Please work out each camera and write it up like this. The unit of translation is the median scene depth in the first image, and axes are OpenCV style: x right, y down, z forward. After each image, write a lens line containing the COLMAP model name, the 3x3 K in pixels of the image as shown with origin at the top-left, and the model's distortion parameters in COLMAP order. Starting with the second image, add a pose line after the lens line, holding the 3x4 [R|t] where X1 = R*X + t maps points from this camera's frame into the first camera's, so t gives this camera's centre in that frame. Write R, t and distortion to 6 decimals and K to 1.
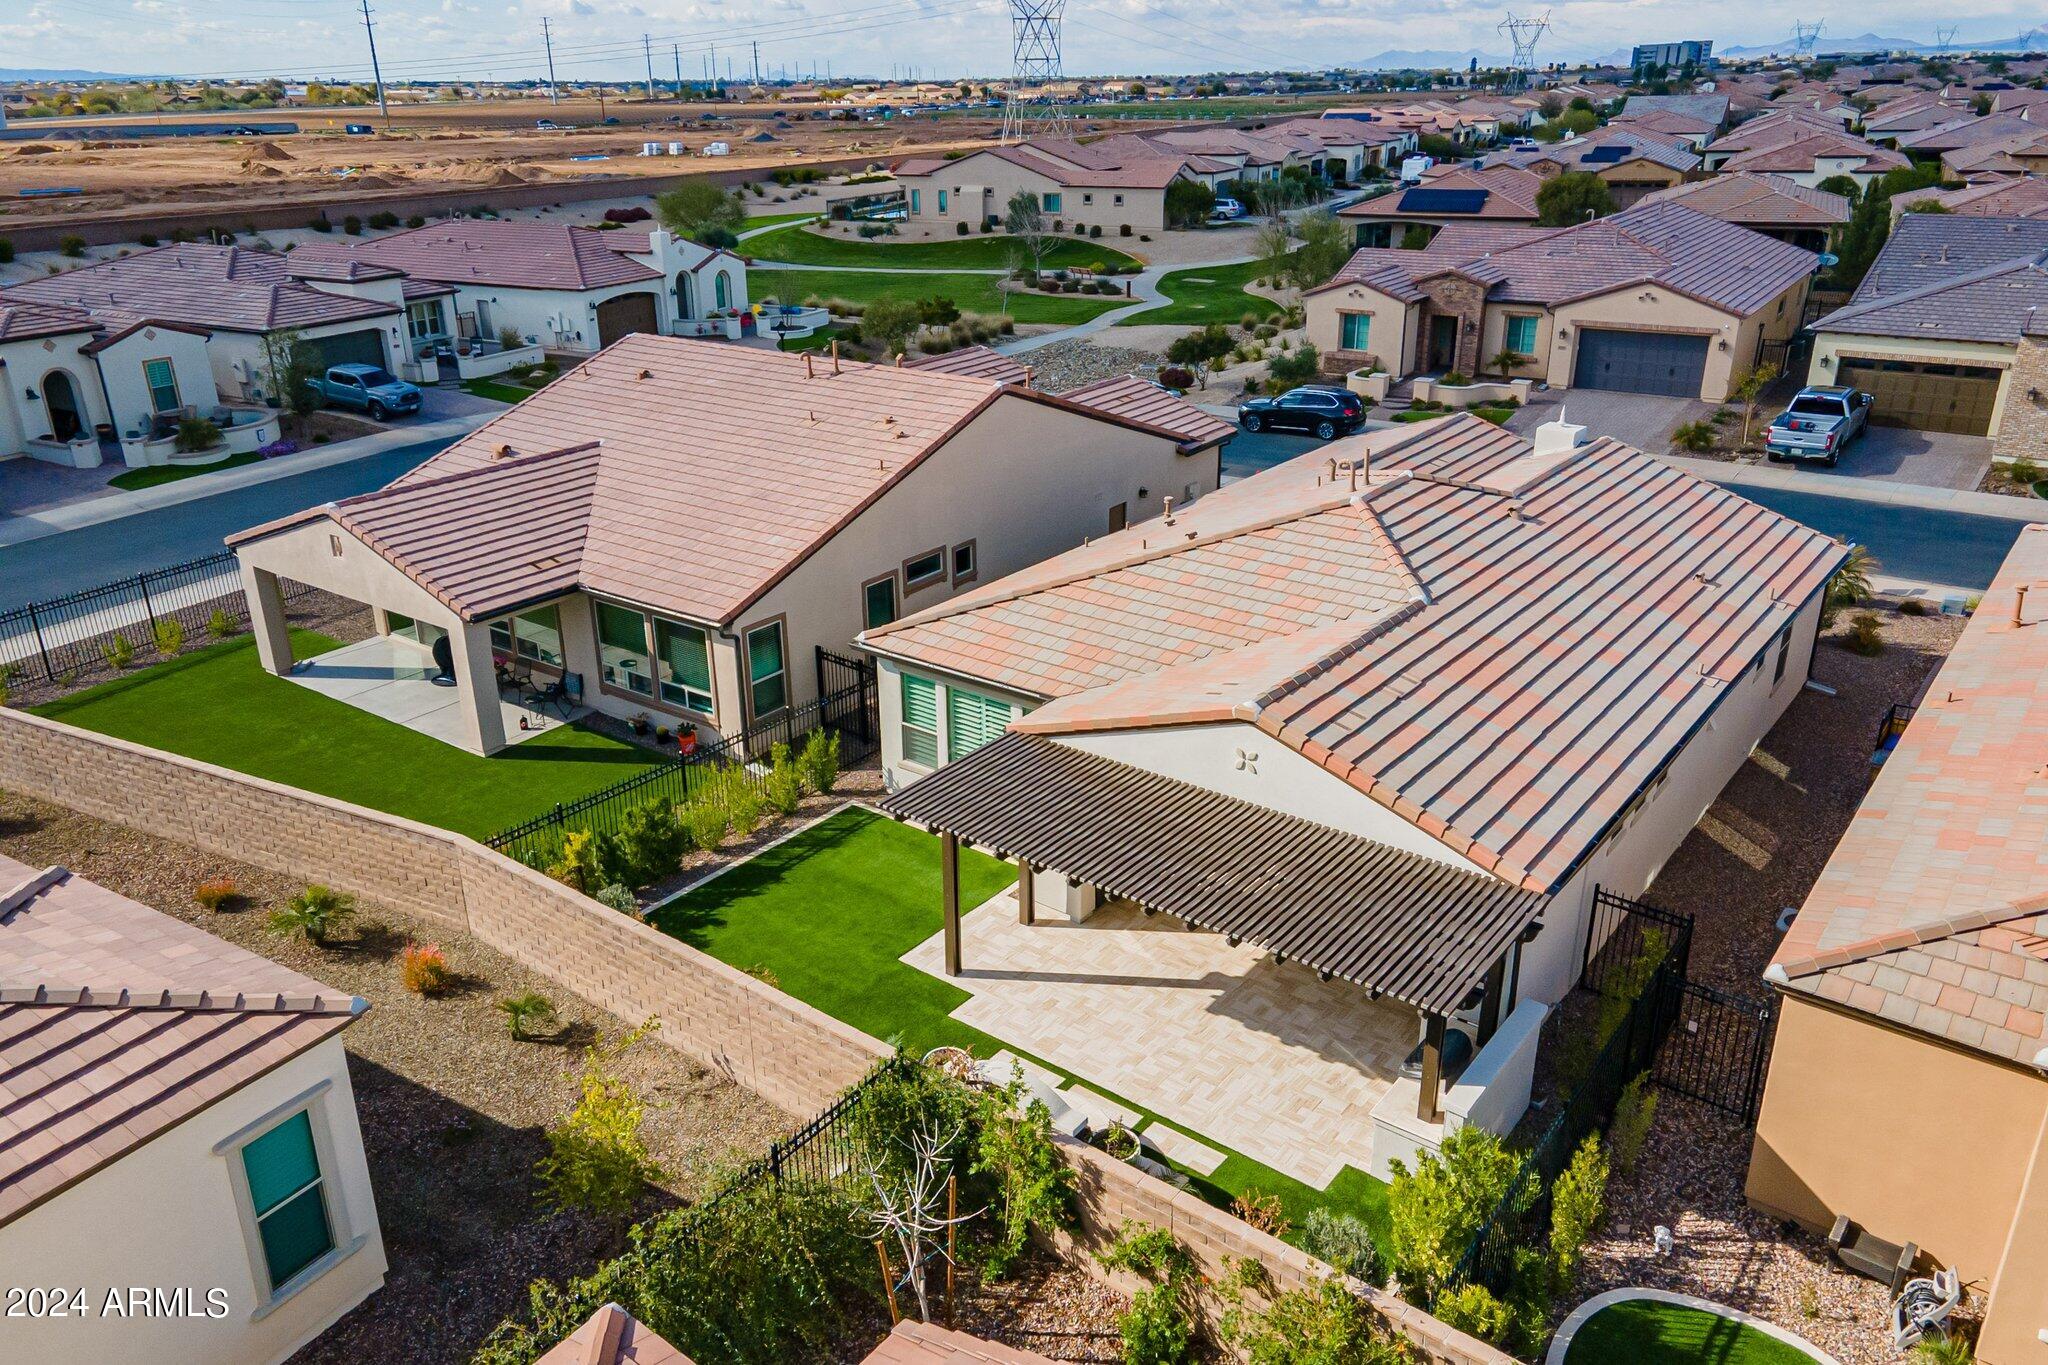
lens RADIAL K [[1478.2, 0, 1021.6], [0, 1478.2, 682.6], [0, 0, 1]] dist [0.045109, 0.007552]
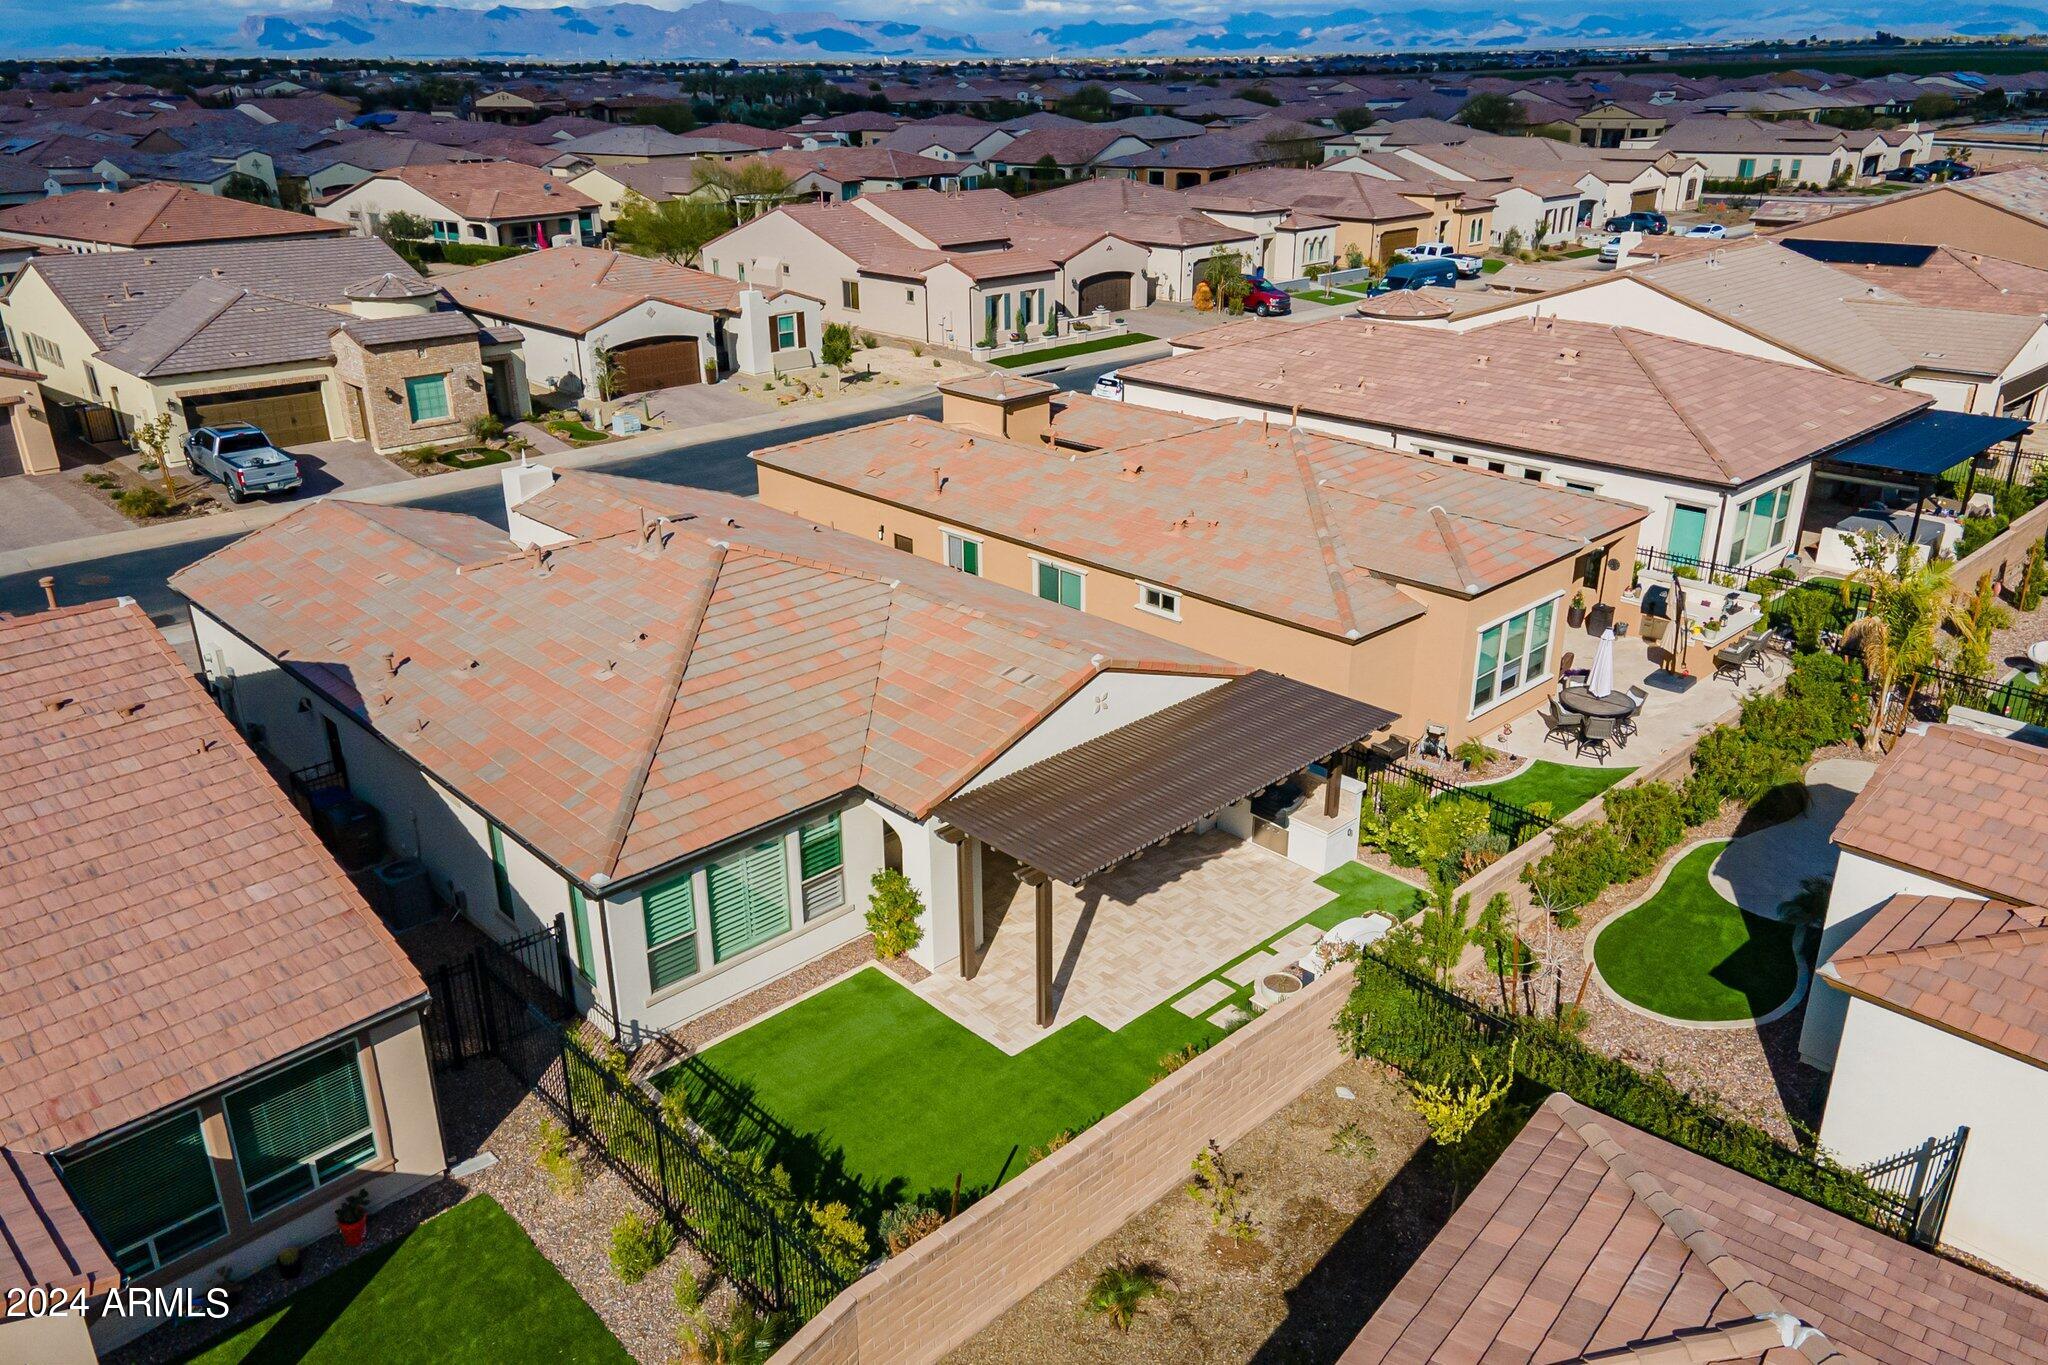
lens RADIAL K [[1478.2, 0, 1025.2], [0, 1478.2, 678.6], [0, 0, 1]] dist [0.045109, 0.007552]
pose [[0.146899, -0.366494, 0.918751, -0.769518], [0.377888, 0.879168, 0.290284, -0.271503], [-0.914123, 0.304542, 0.267643, 0.561991]]
